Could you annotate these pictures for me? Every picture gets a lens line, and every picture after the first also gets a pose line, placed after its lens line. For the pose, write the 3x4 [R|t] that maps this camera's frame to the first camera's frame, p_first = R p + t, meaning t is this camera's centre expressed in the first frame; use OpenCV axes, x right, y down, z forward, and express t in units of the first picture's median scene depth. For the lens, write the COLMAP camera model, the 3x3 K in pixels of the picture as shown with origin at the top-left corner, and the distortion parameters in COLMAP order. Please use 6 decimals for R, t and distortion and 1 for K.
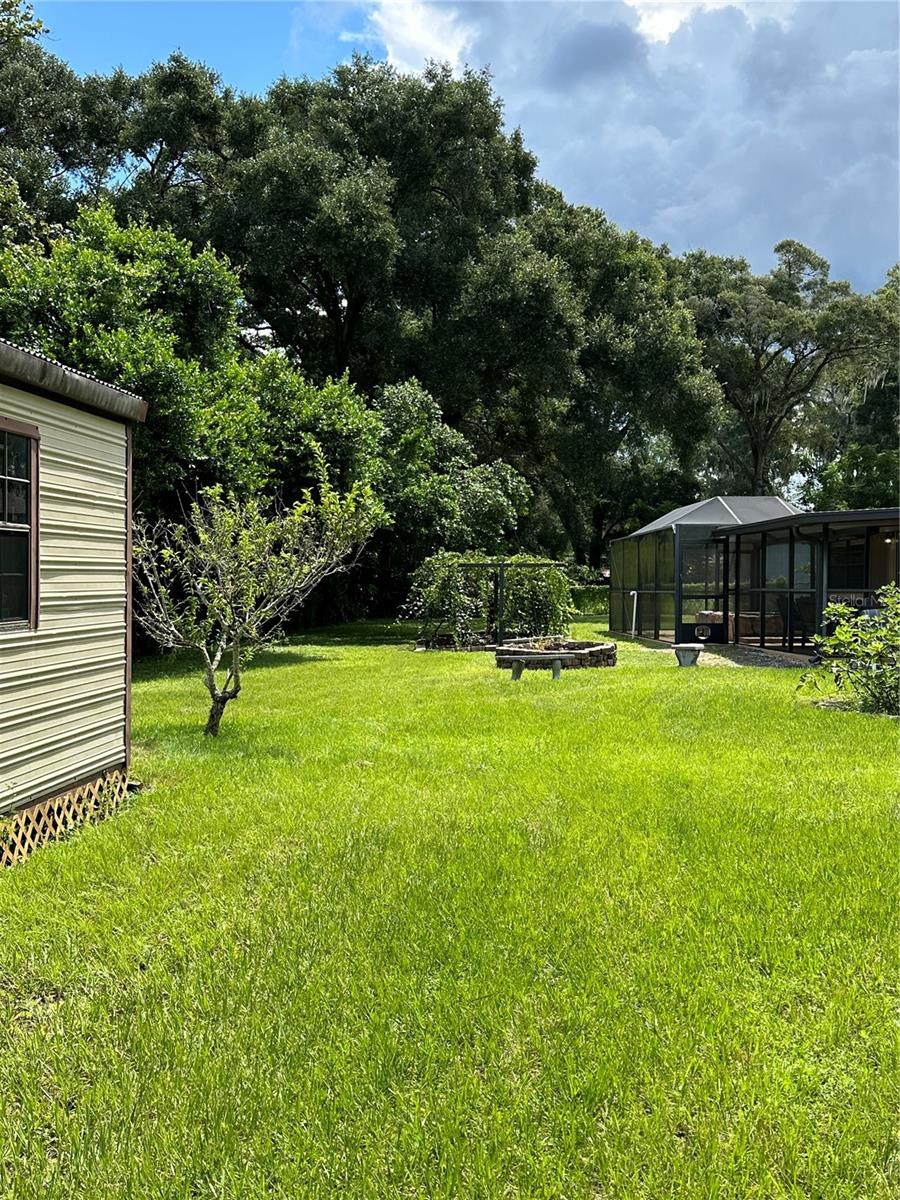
lens RADIAL K [[1206.2, 0, 450.0], [0, 1206.2, 600.0], [0, 0, 1]] dist [0.043971, -0.079614]
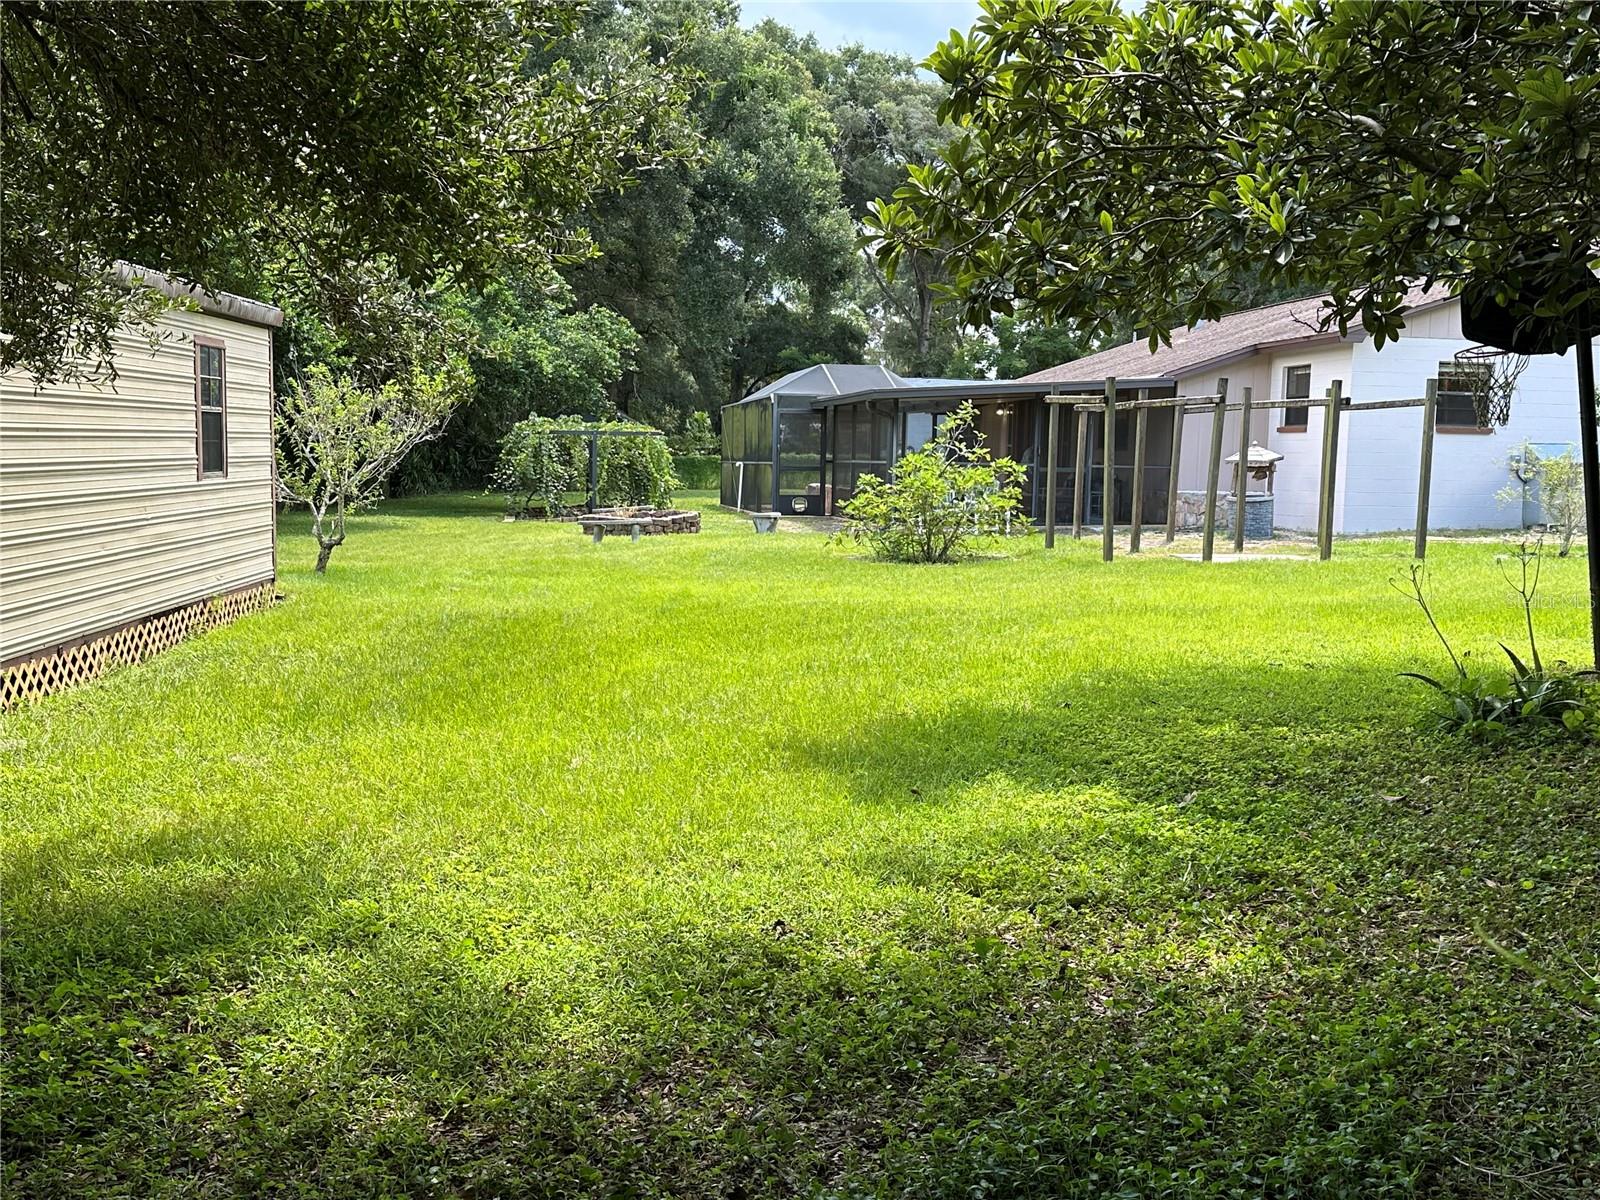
lens RADIAL K [[1605.9, 0, 800.0], [0, 1605.9, 600.0], [0, 0, 1]] dist [0.161916, -0.003390]
pose [[0.989438, -0.002147, 0.144944, 0.020166], [-0.009155, 0.996969, 0.077265, 0.003617], [-0.144670, -0.077776, 0.986419, -0.341719]]
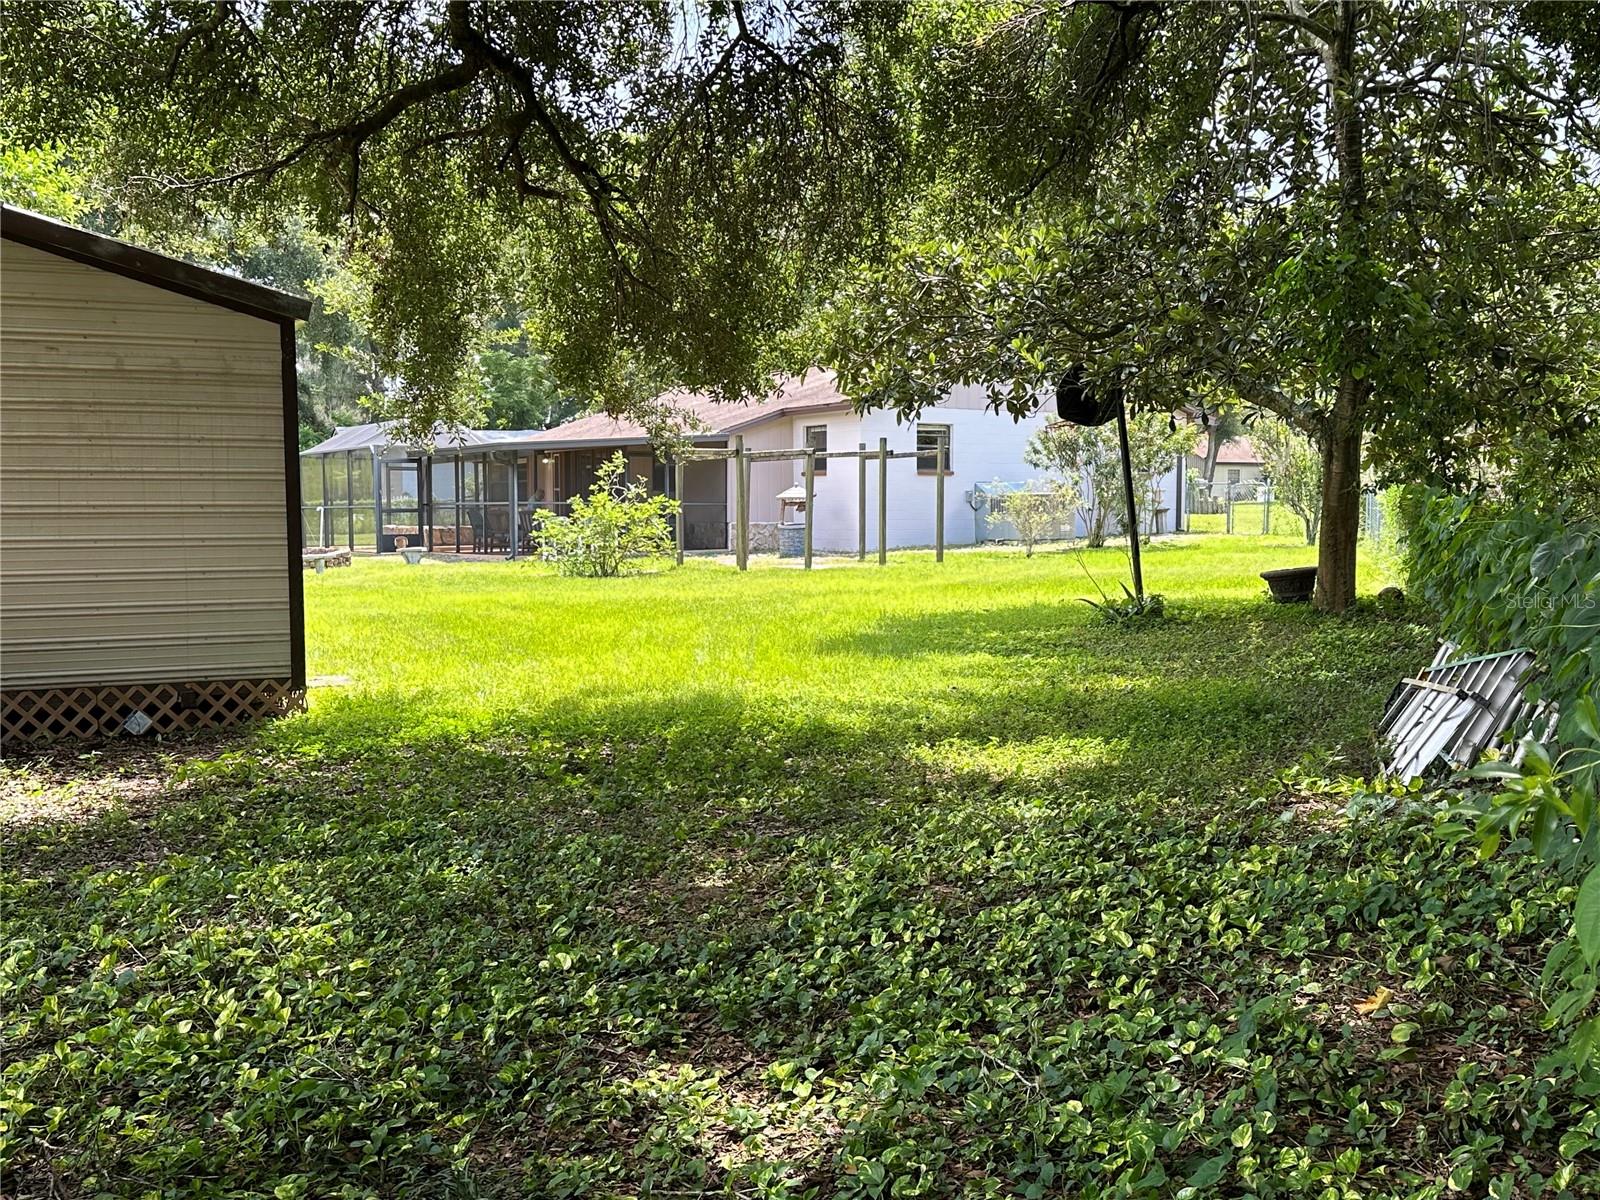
lens RADIAL K [[1608.2, 0, 800.0], [0, 1608.2, 600.0], [0, 0, 1]] dist [0.043971, -0.079614]
pose [[0.865228, -0.038058, 0.499932, -0.244432], [0.017020, 0.998770, 0.046576, 0.016829], [-0.501089, -0.031790, 0.864812, -0.531565]]
